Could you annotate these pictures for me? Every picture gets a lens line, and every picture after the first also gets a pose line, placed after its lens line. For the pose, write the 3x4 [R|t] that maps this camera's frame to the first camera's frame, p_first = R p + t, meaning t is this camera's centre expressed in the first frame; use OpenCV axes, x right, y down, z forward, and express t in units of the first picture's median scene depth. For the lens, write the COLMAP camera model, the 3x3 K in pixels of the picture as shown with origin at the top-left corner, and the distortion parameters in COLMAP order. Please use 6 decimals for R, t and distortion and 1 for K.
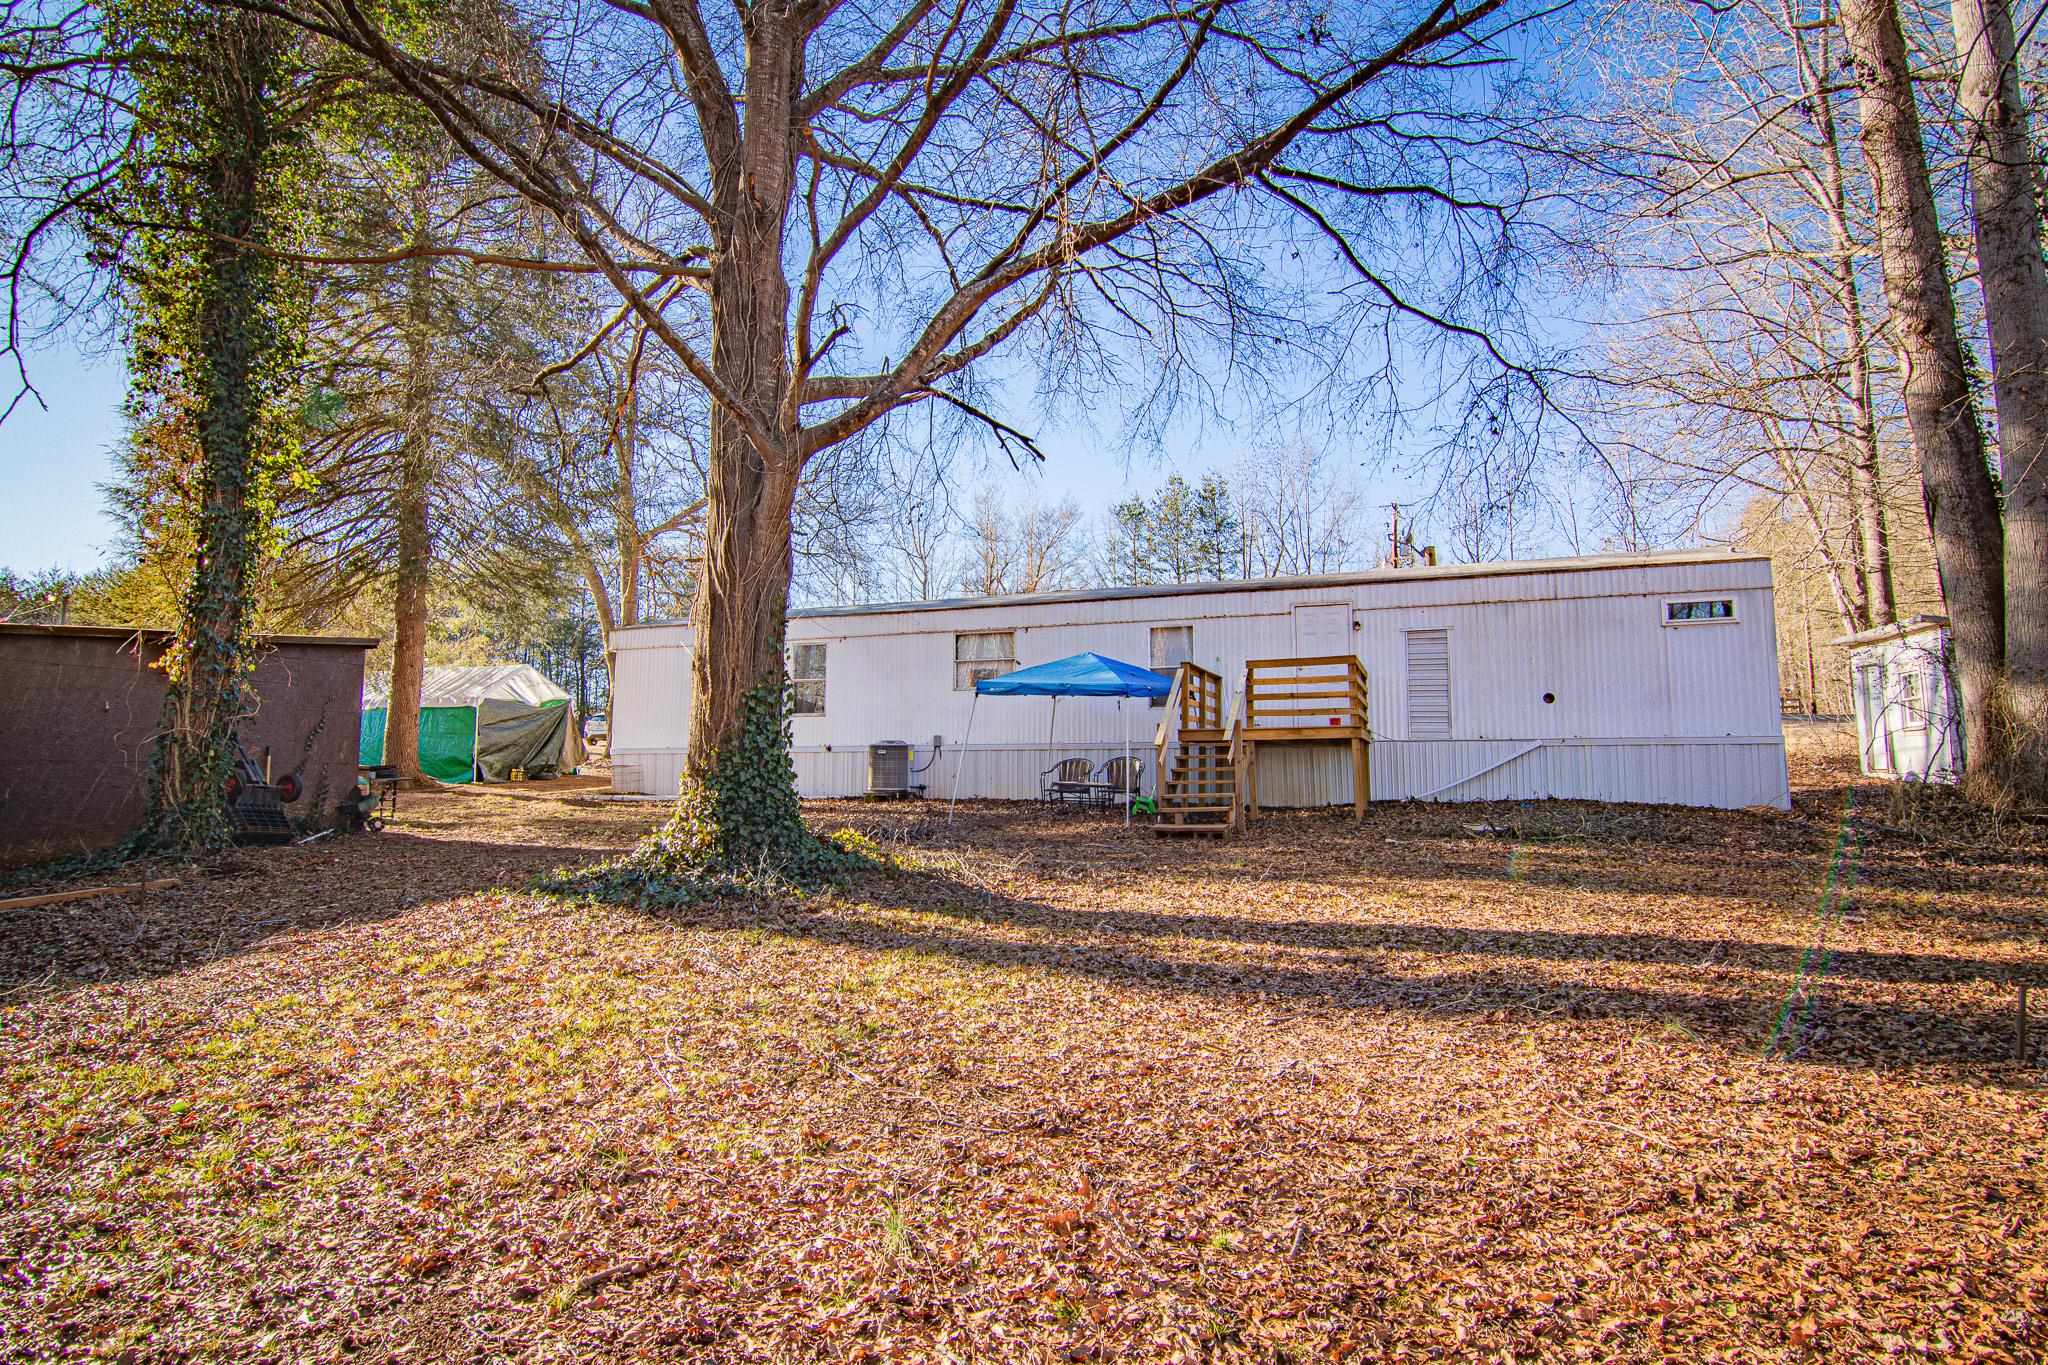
lens RADIAL K [[1034.9, 0, 1031.8], [0, 1034.9, 679.9], [0, 0, 1]] dist [-0.003811, -0.013975]
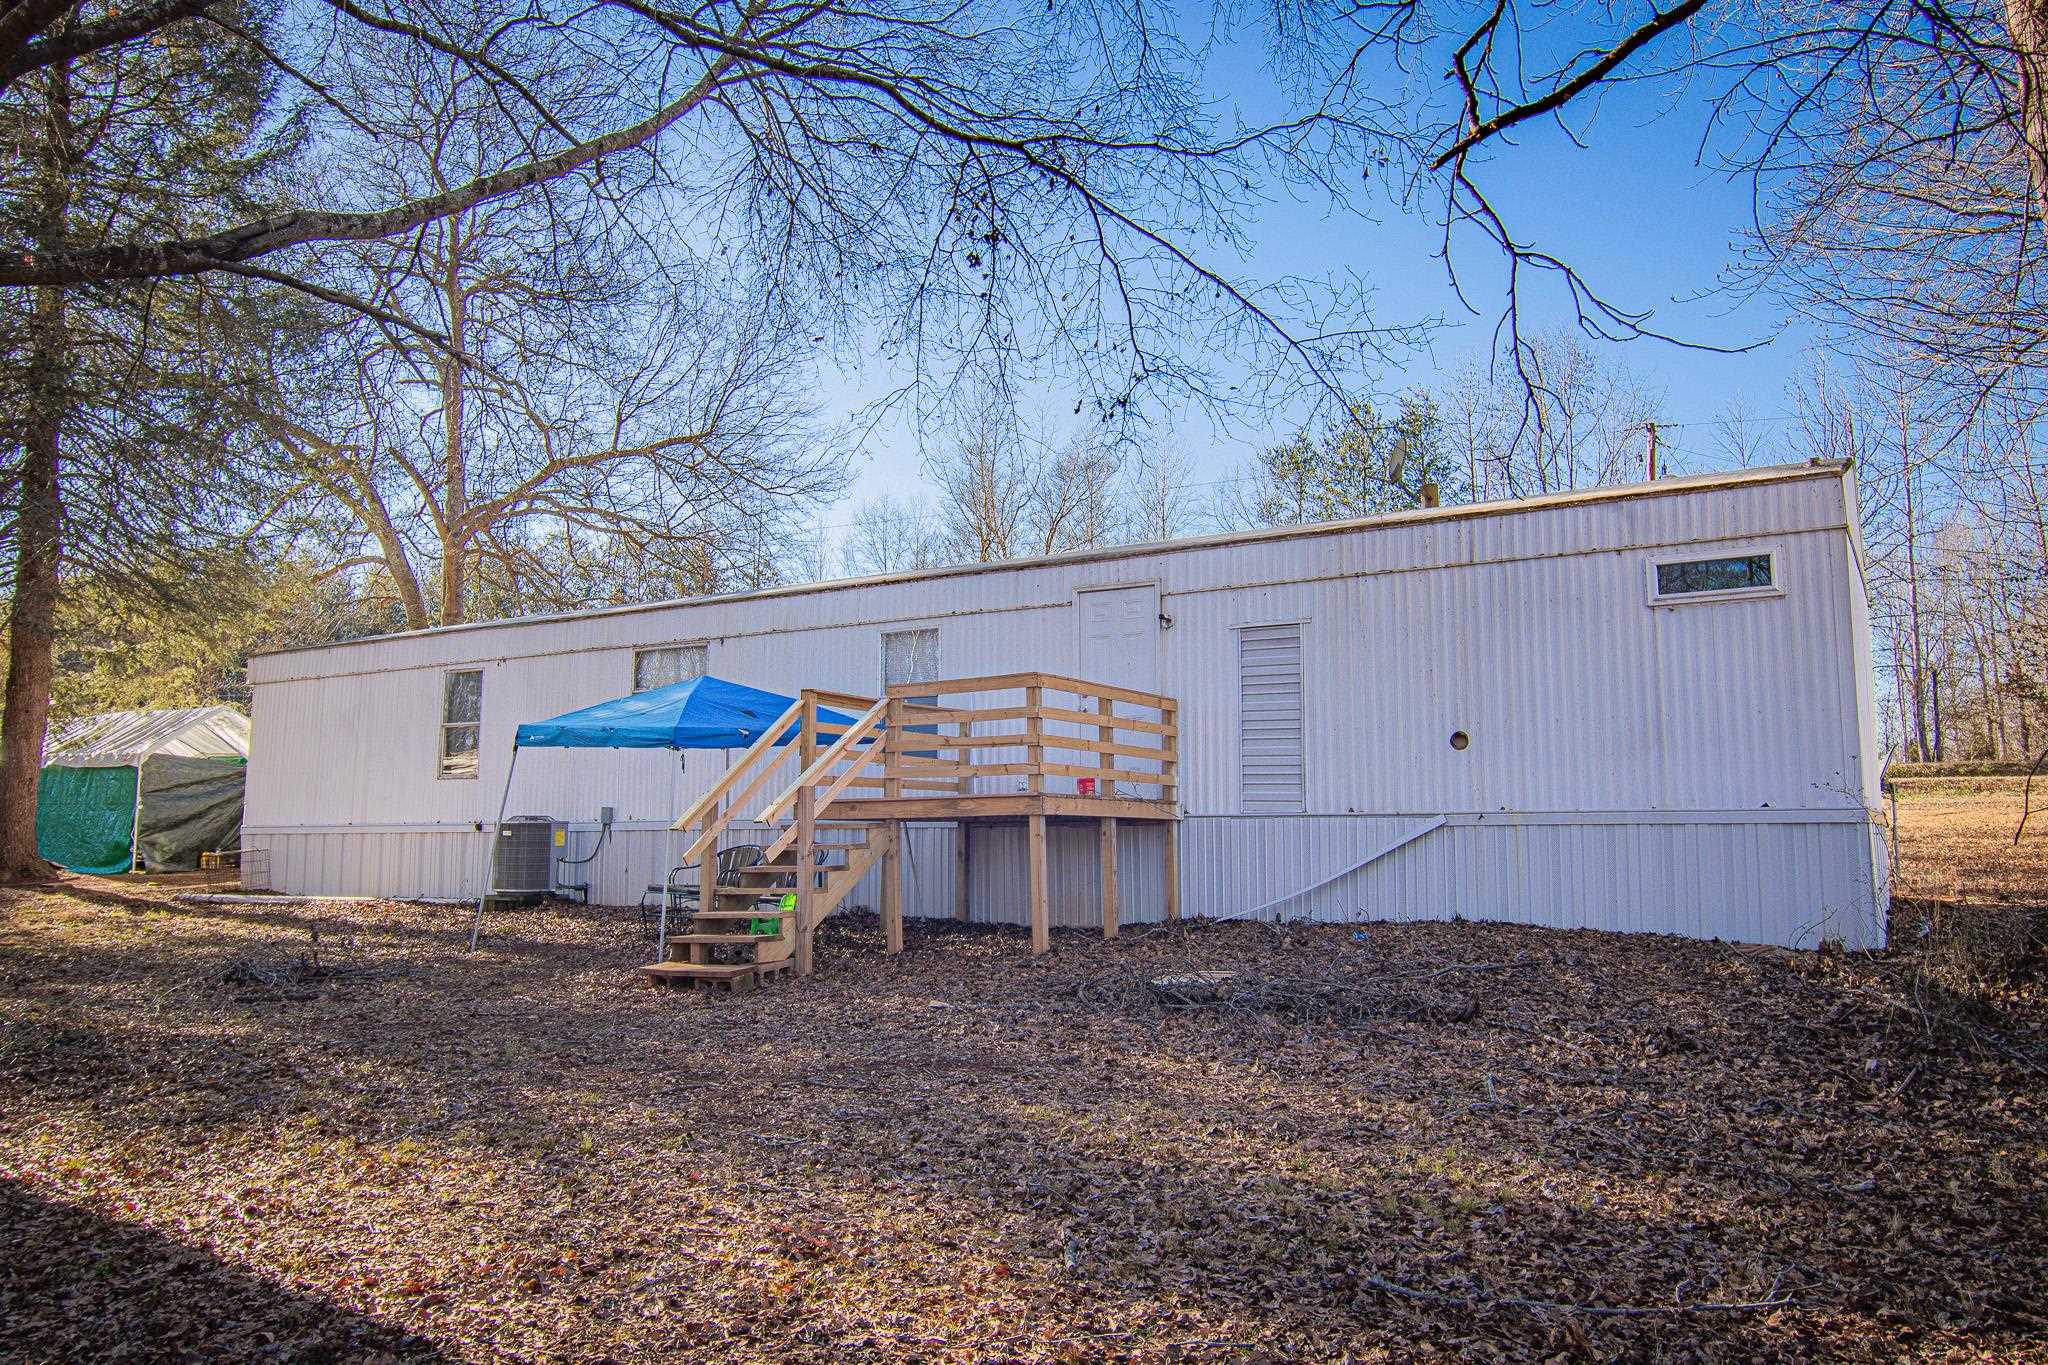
lens RADIAL K [[1468.9, 0, 1024.0], [0, 1468.9, 682.5], [0, 0, 1]] dist [-0.001592, -0.001591]
pose [[0.982798, -0.019951, -0.183603, 0.529922], [0.016125, 0.999621, -0.022312, 0.000359], [0.183978, 0.018968, 0.982747, 0.219501]]
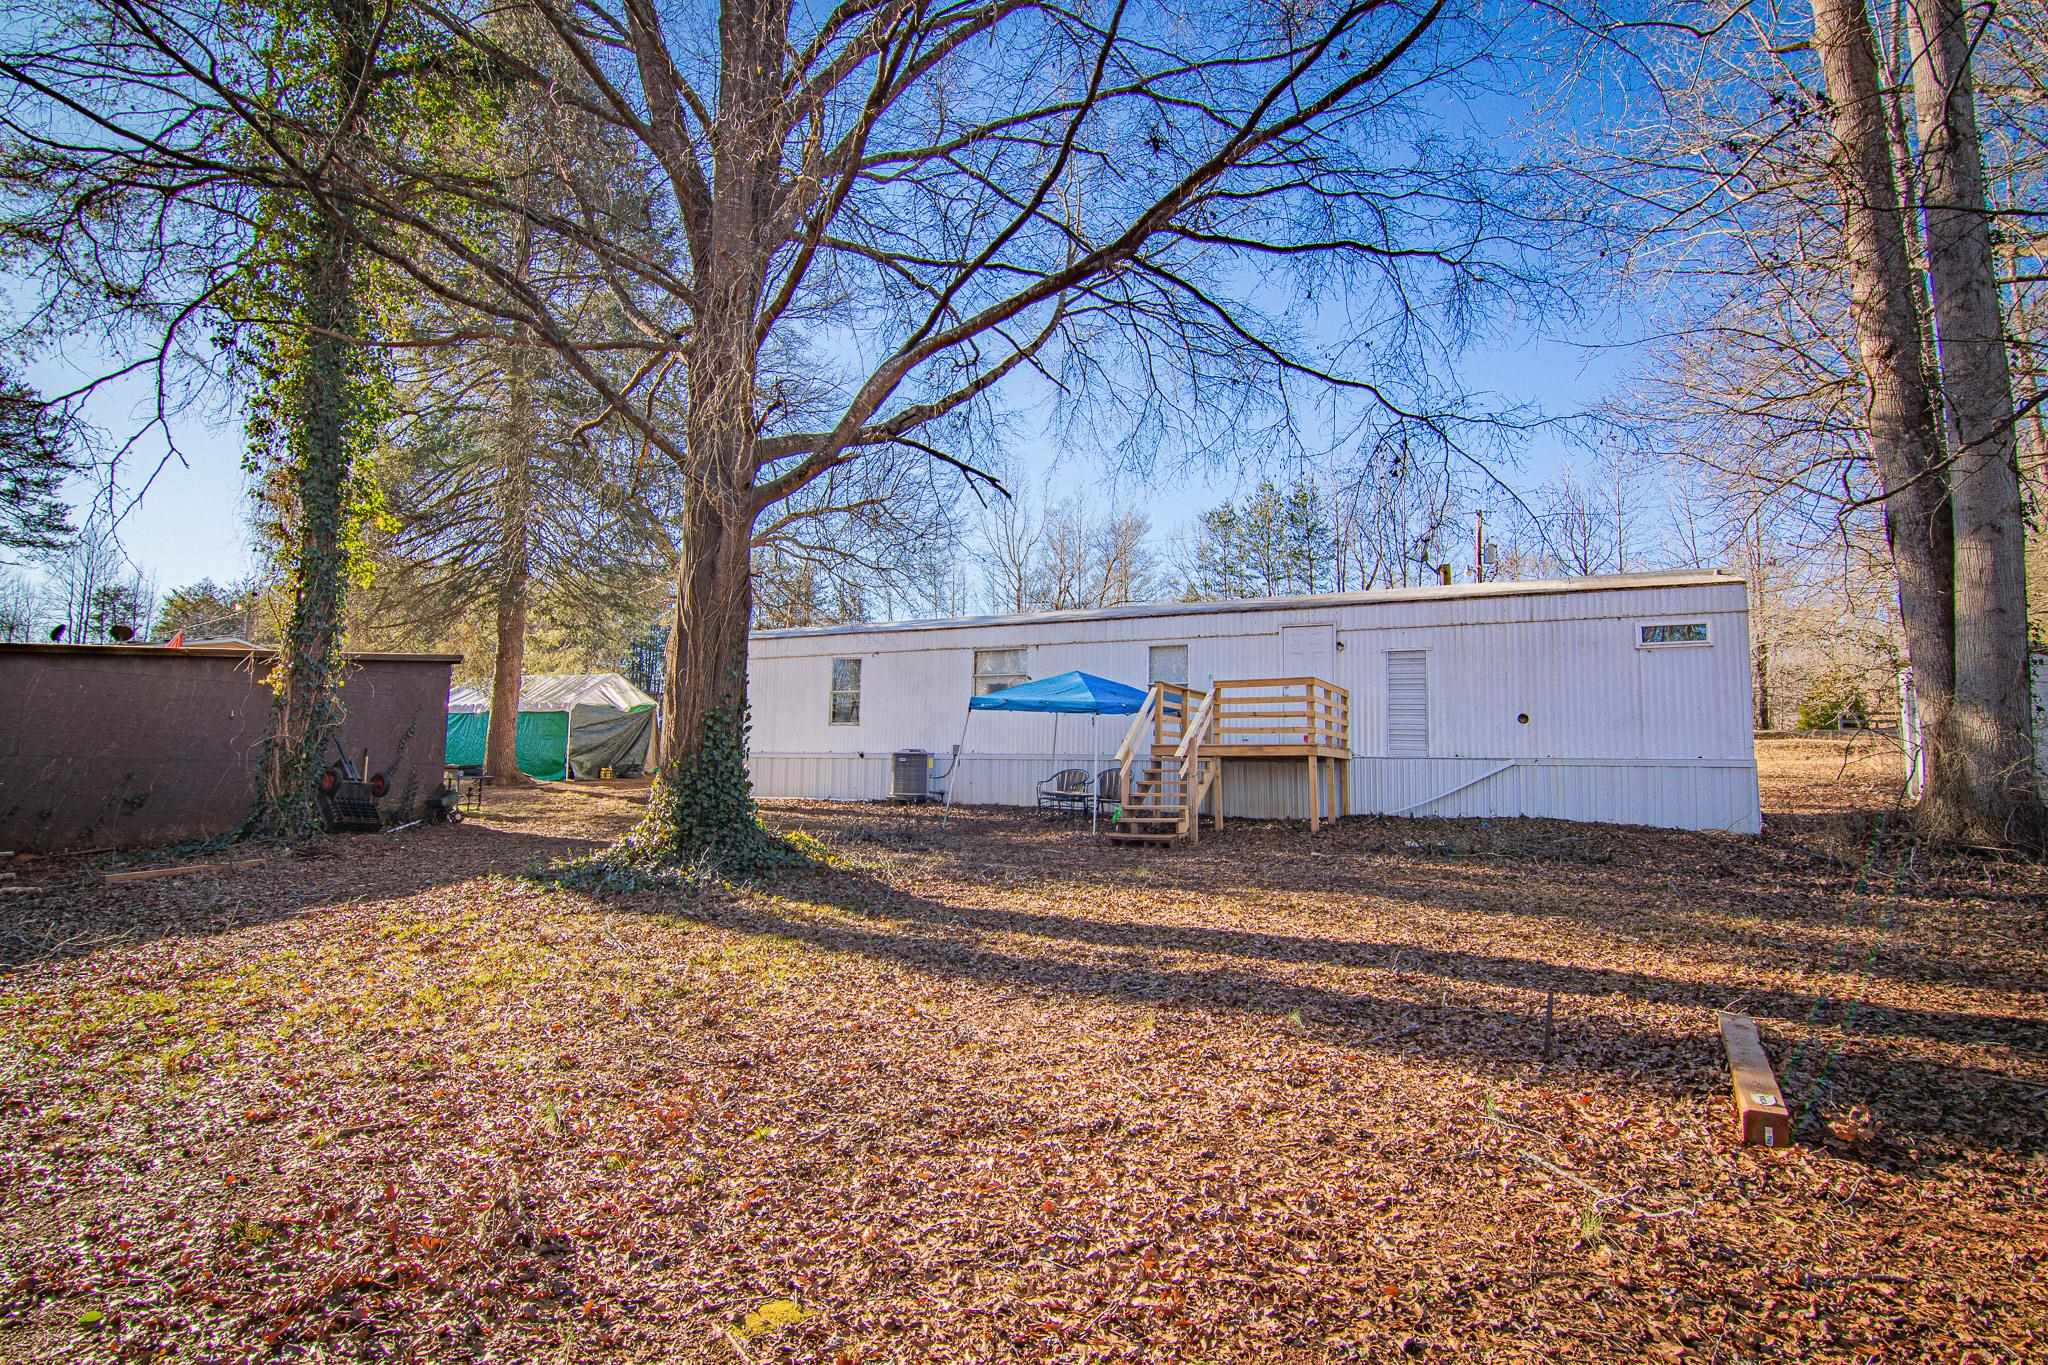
lens RADIAL K [[1034.9, 0, 1031.8], [0, 1034.9, 679.9], [0, 0, 1]] dist [-0.003811, -0.013975]
pose [[0.993126, 0.006585, -0.116862, 0.175080], [-0.006808, 0.999976, -0.001511, -0.019964], [0.116849, 0.002296, 0.993147, -0.091115]]
